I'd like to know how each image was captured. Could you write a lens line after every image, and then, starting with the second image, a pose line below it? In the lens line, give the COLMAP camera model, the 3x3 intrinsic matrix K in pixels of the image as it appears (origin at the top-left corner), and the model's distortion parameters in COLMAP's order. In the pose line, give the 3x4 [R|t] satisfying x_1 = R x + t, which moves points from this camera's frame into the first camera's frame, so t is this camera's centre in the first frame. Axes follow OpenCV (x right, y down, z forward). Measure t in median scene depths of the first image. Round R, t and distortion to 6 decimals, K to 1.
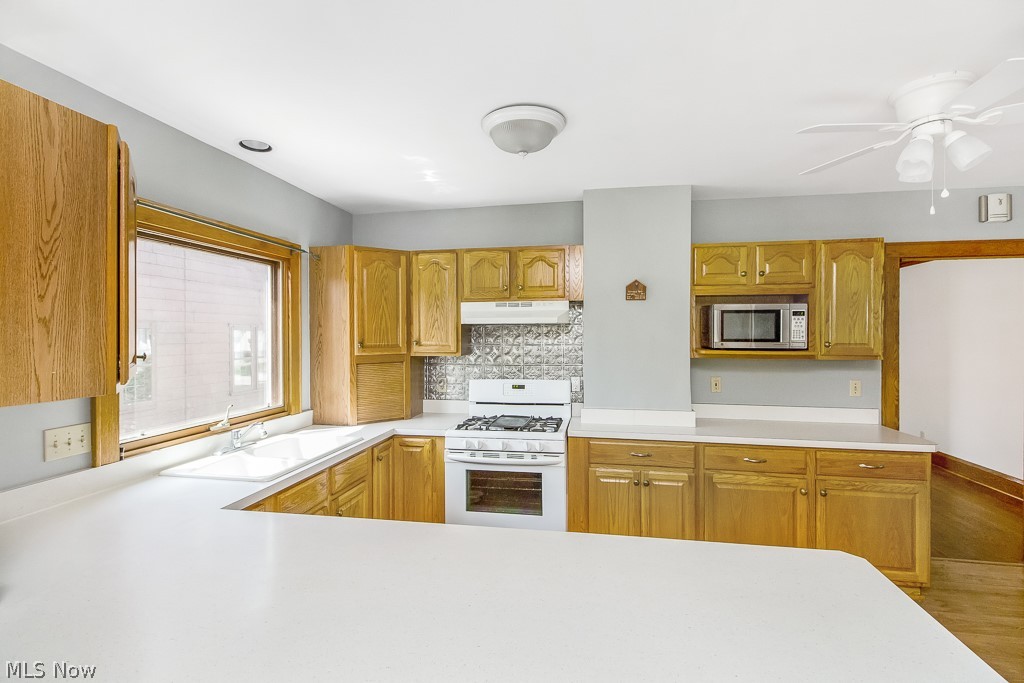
lens RADIAL K [[471.8, 0, 504.8], [0, 471.8, 332.0], [0, 0, 1]] dist [0.012789, -0.007126]
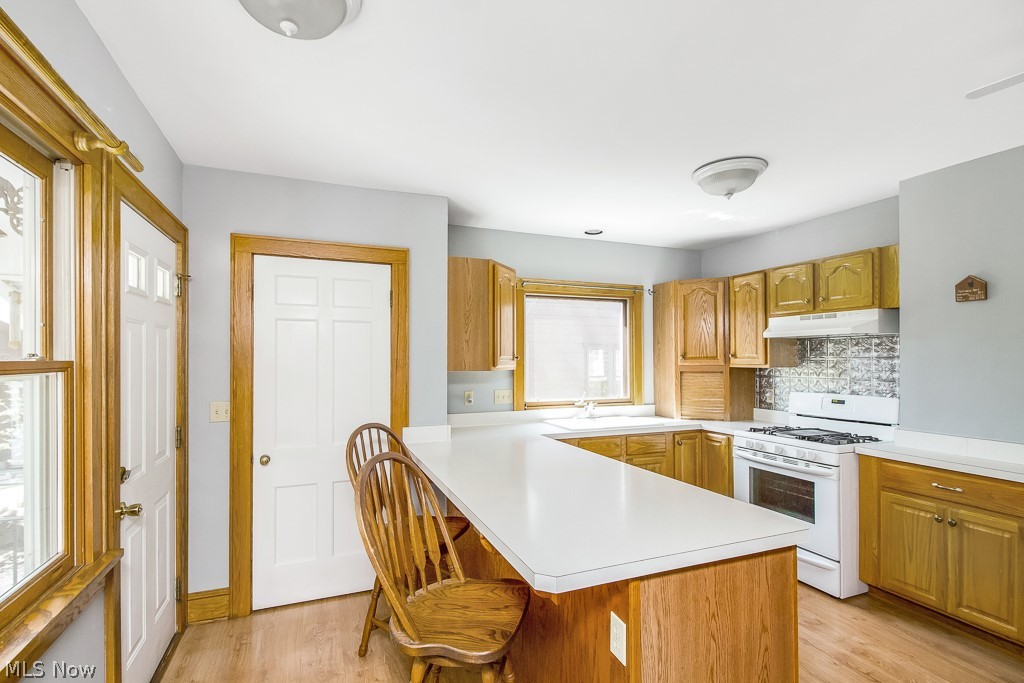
lens RADIAL K [[471.8, 0, 513.2], [0, 471.8, 354.0], [0, 0, 1]] dist [0.012789, -0.007126]
pose [[0.550052, -0.004338, -0.835119, 0.547463], [0.002466, 0.999991, -0.003571, 0.024191], [0.835127, -0.000095, 0.550057, -0.095950]]
